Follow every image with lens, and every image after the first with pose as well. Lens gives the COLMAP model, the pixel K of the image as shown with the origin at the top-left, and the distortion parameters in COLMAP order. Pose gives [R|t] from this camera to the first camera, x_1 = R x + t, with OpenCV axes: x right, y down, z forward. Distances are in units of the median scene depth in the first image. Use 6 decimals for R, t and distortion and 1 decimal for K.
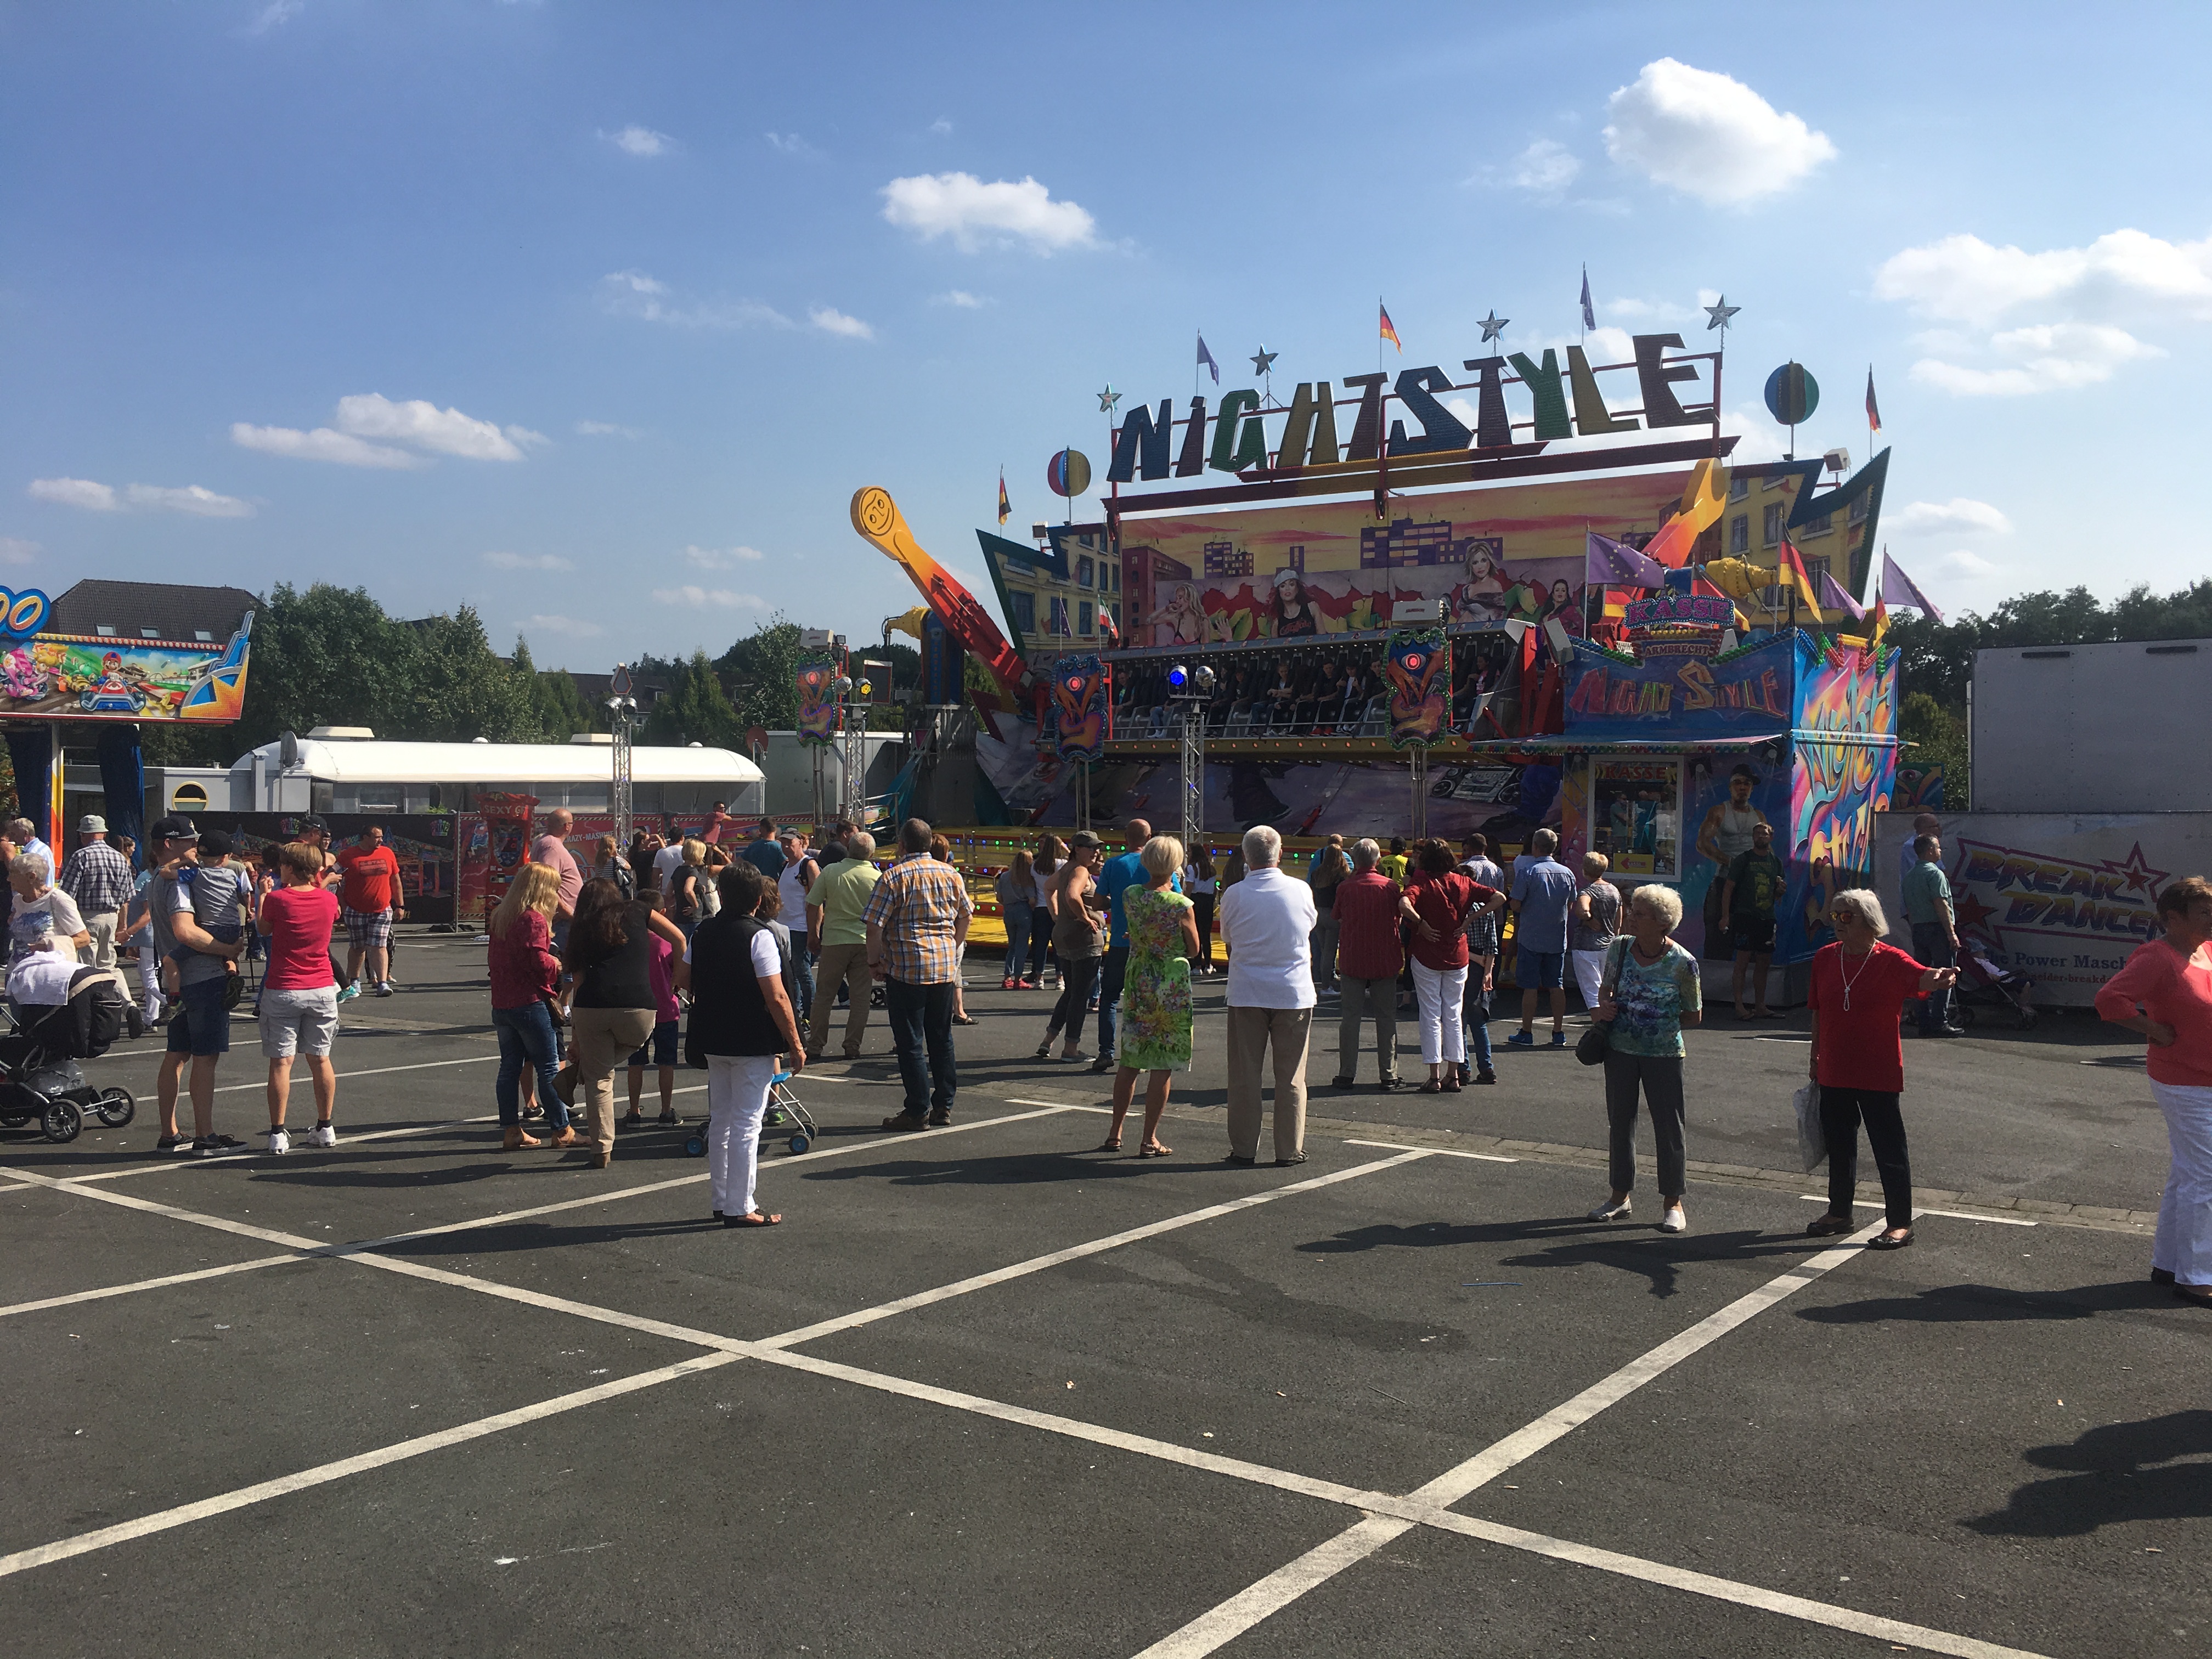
lens RADIAL K [[1994.7, 0, 1111.0], [0, 1994.7, 840.2], [0, 0, 1]] dist [-0.012459, -0.011641]
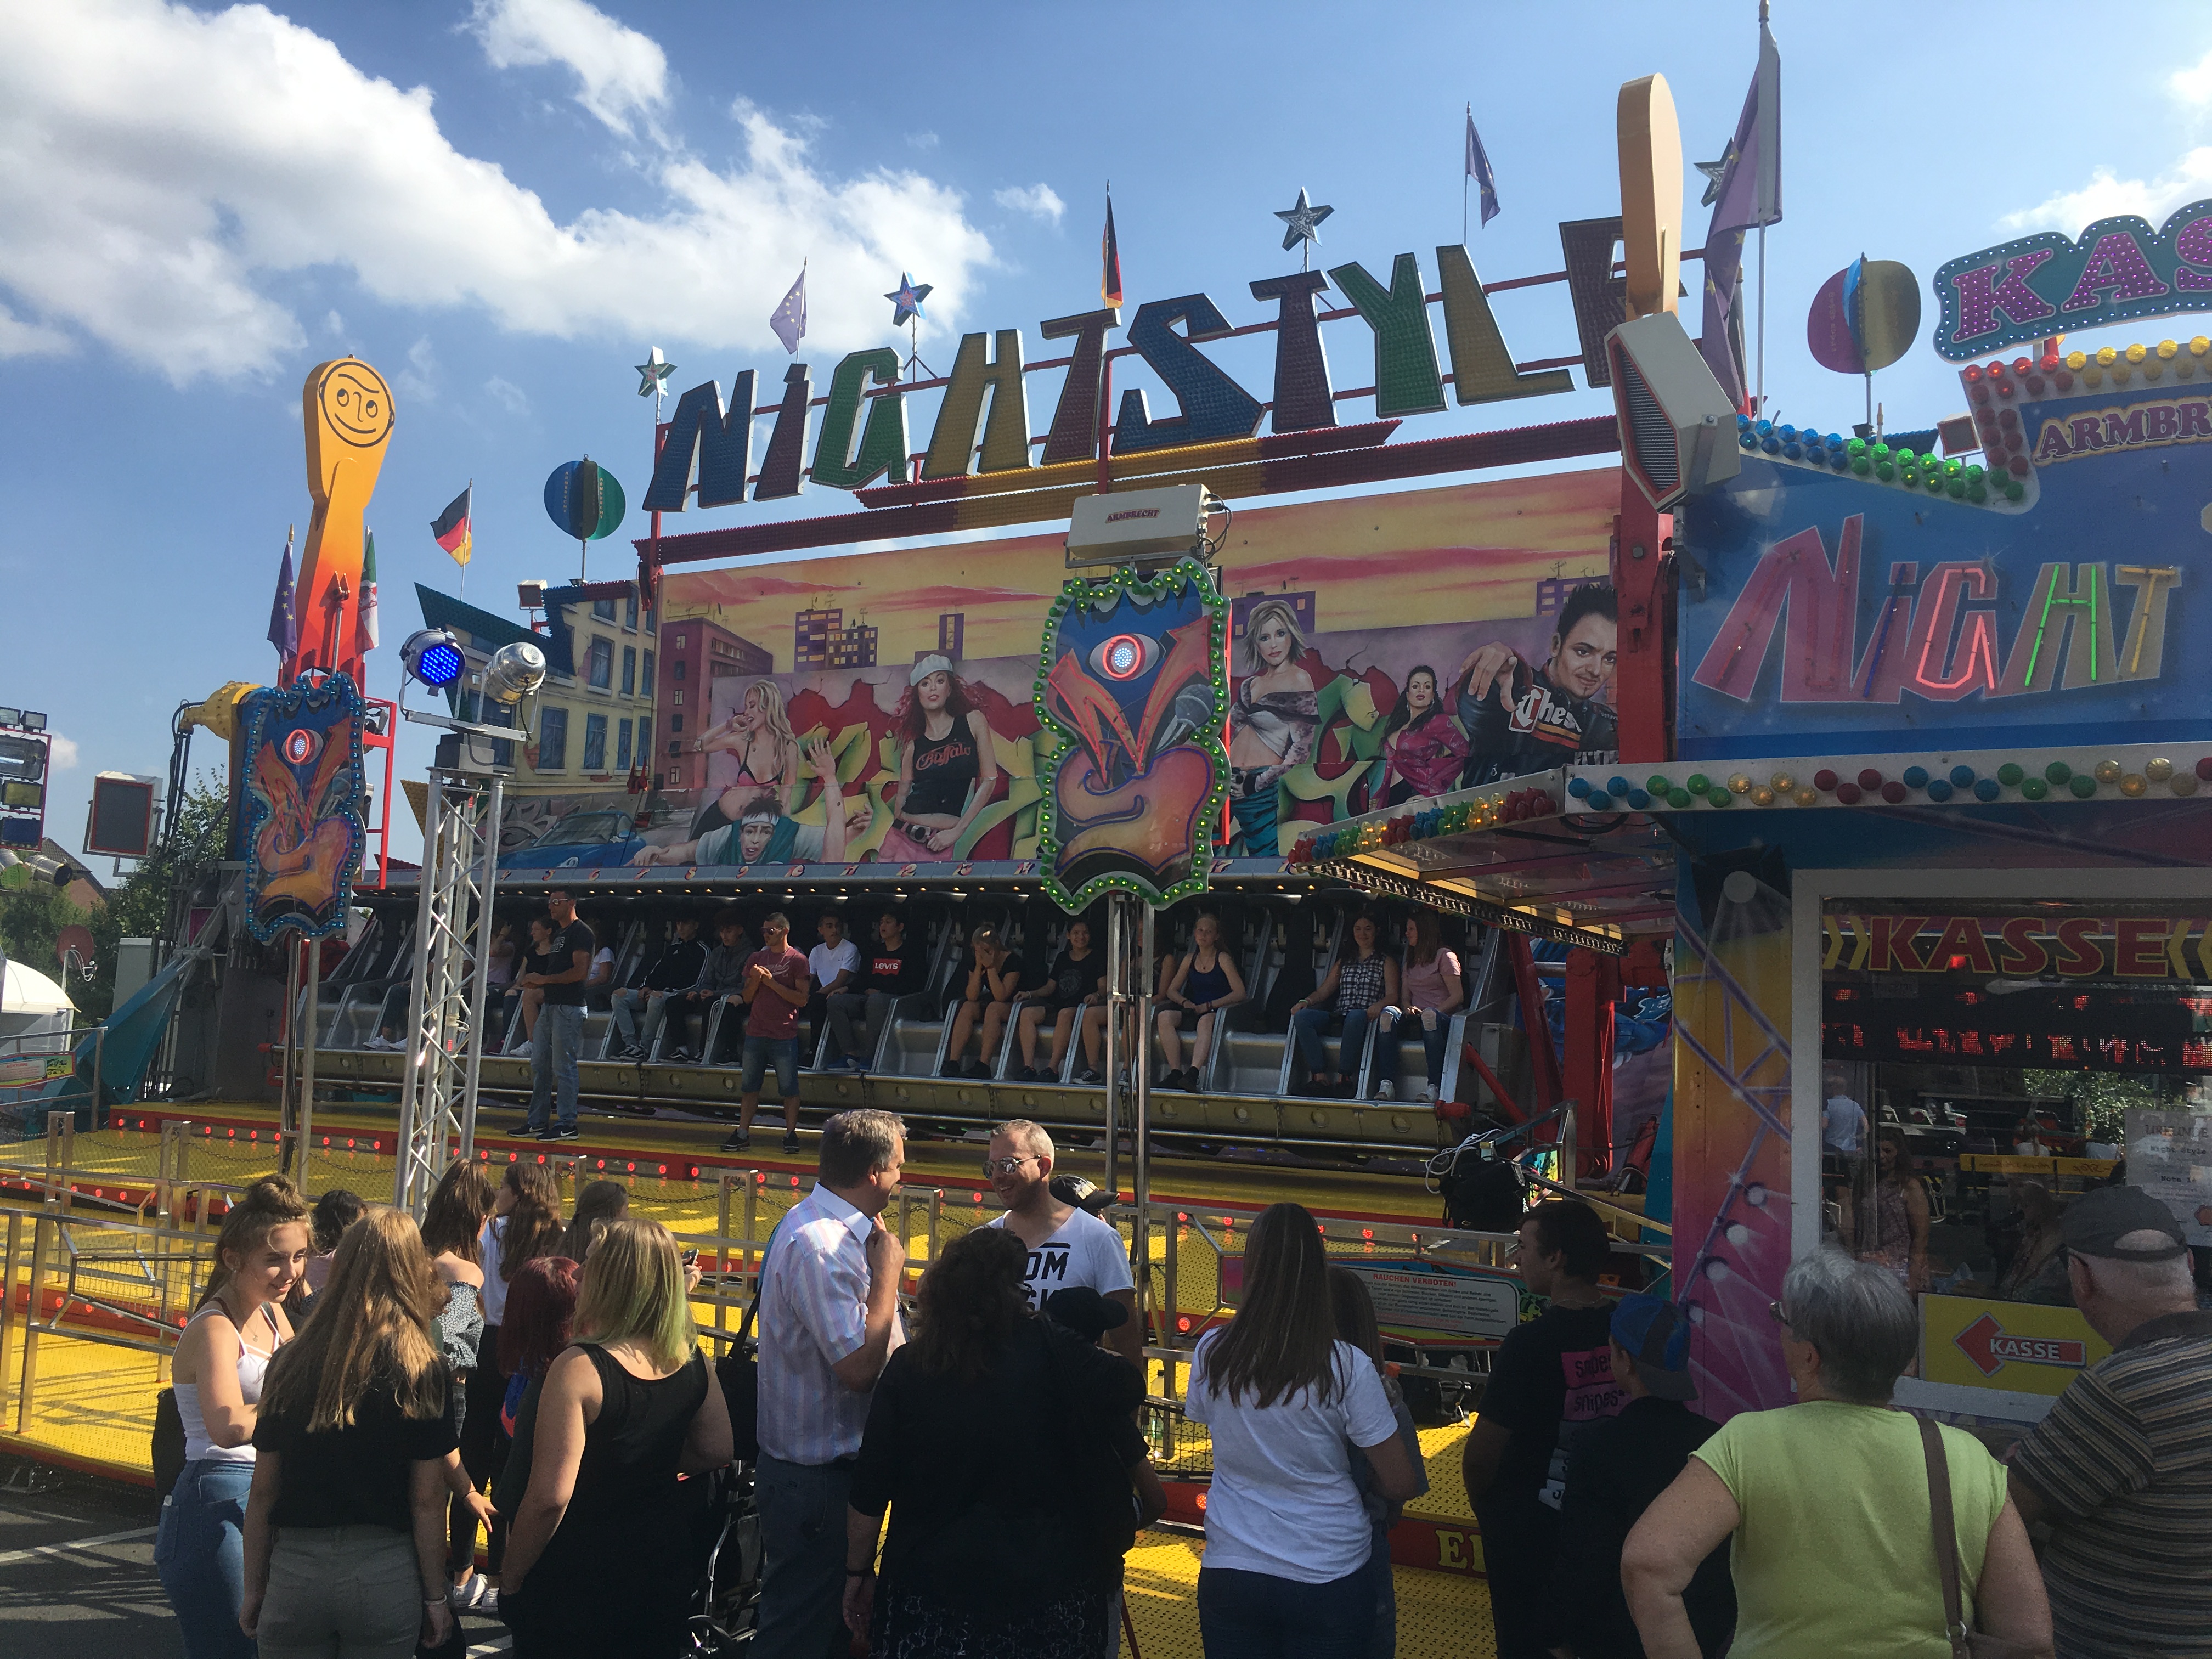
lens RADIAL K [[1994.7, 0, 1093.4], [0, 1994.7, 832.1], [0, 0, 1]] dist [-0.012459, -0.011641]
pose [[0.993155, 0.043596, 0.108366, 0.075932], [-0.027624, 0.989084, -0.144743, -0.005716], [-0.113494, 0.140758, 0.983517, 0.455554]]
